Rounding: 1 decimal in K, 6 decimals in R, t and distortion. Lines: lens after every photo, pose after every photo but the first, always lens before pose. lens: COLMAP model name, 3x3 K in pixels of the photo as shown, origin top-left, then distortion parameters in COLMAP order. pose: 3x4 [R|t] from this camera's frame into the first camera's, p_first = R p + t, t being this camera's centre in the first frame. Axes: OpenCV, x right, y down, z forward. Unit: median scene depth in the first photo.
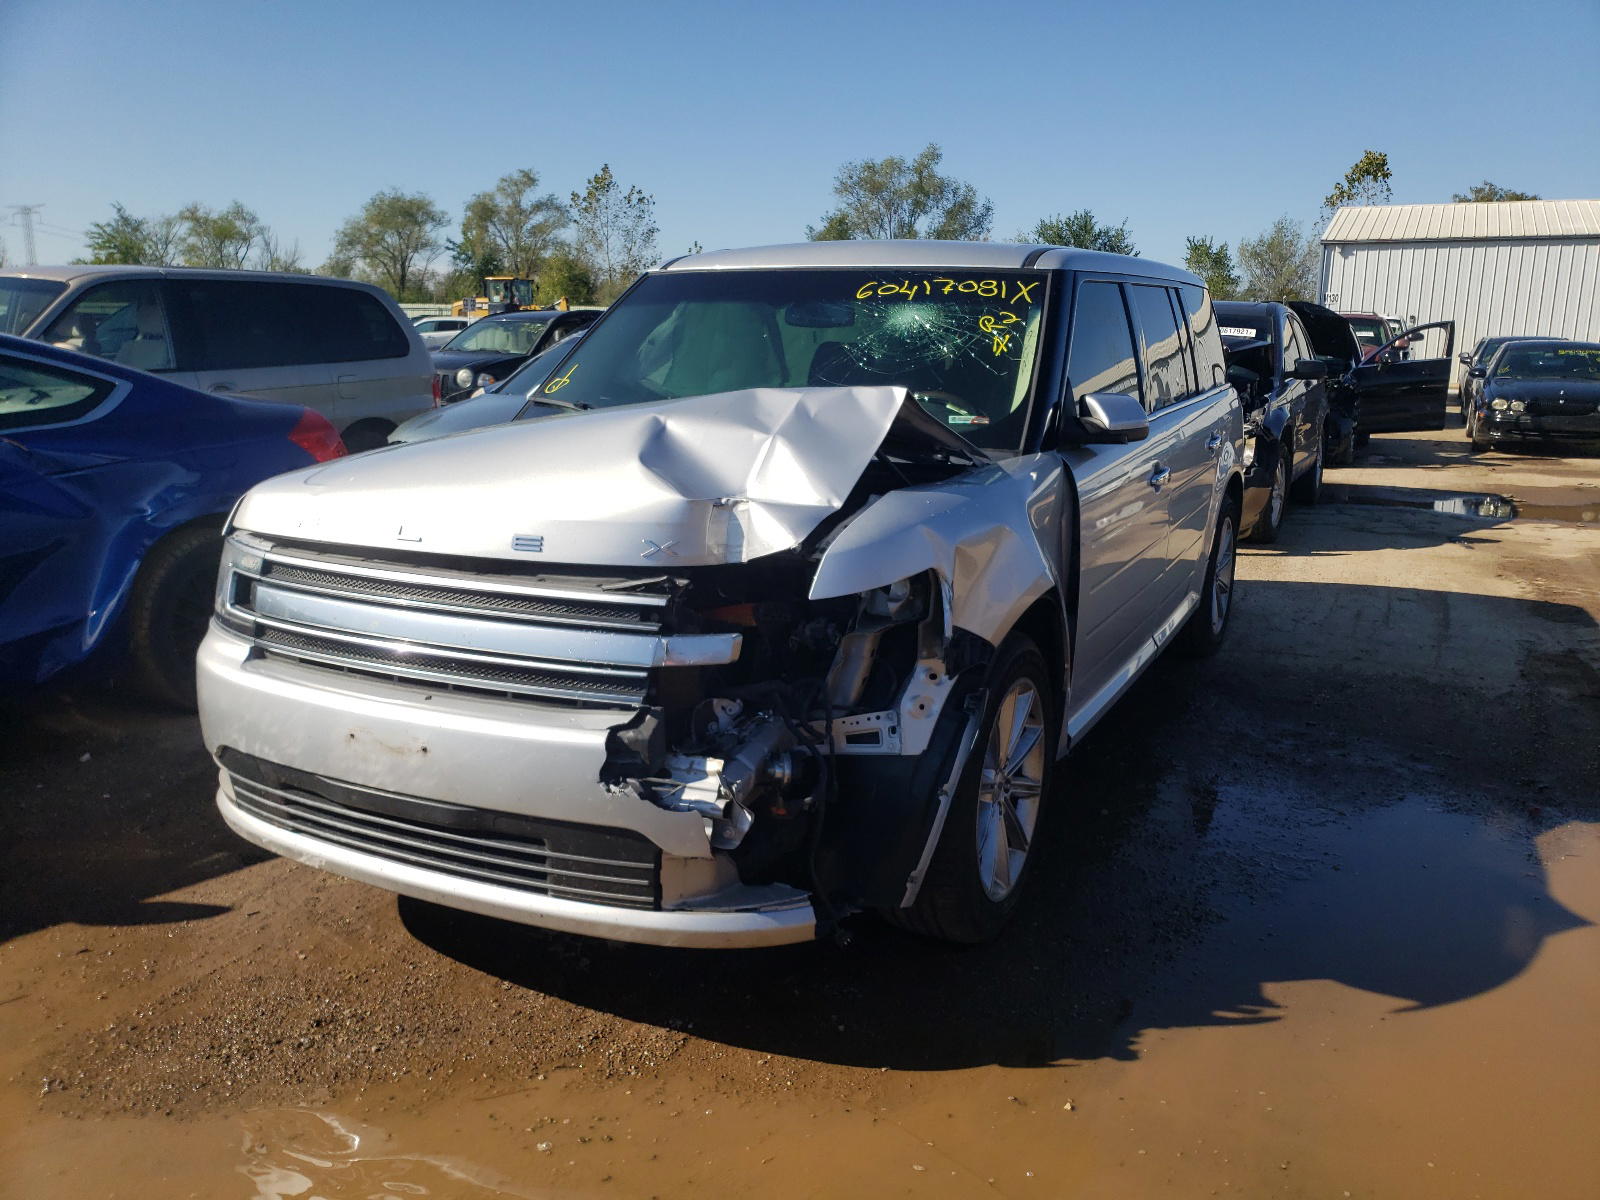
lens RADIAL K [[1201.6, 0, 800.0], [0, 1201.6, 600.0], [0, 0, 1]] dist [-0.004623, -0.001689]
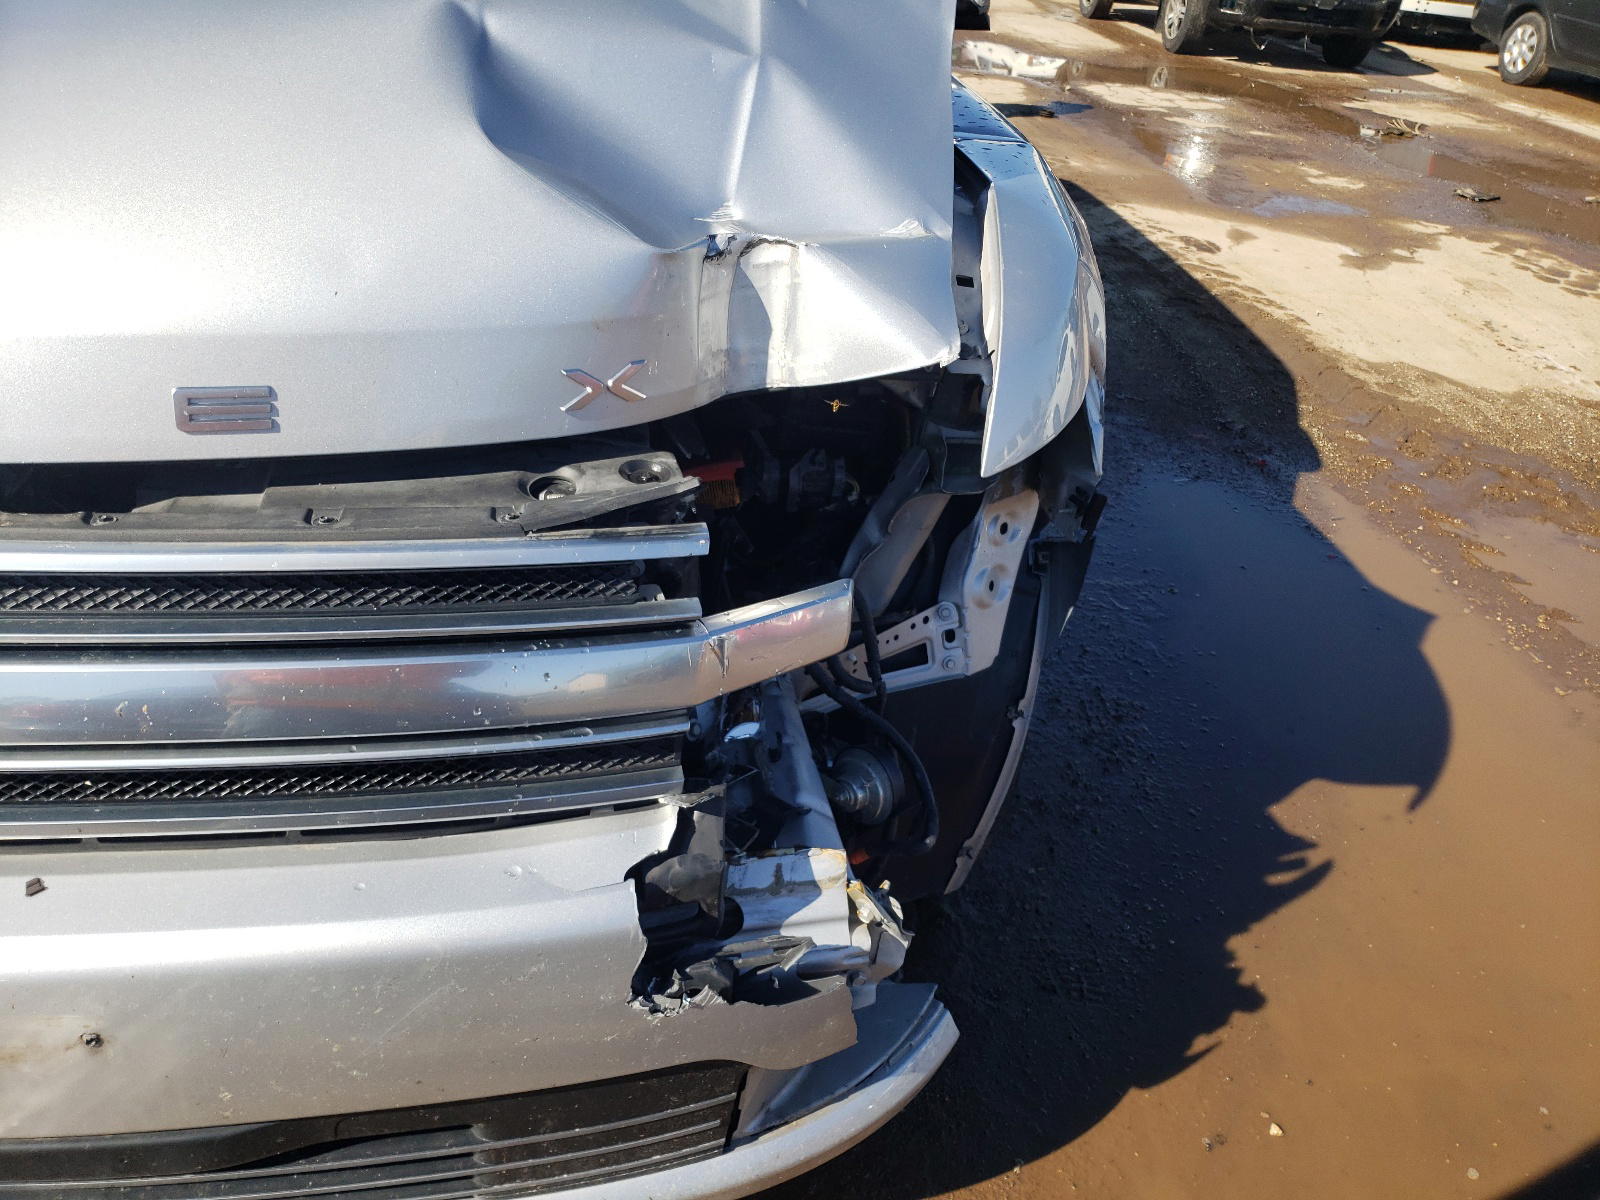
lens RADIAL K [[1241.5, 0, 799.8], [0, 1241.5, 646.4], [0, 0, 1]] dist [0.010957, 0.000595]
pose [[0.863181, -0.220432, 0.454233, -0.262703], [0.039674, 0.926491, 0.374220, -0.113169], [-0.503333, -0.304998, 0.808475, 0.601540]]
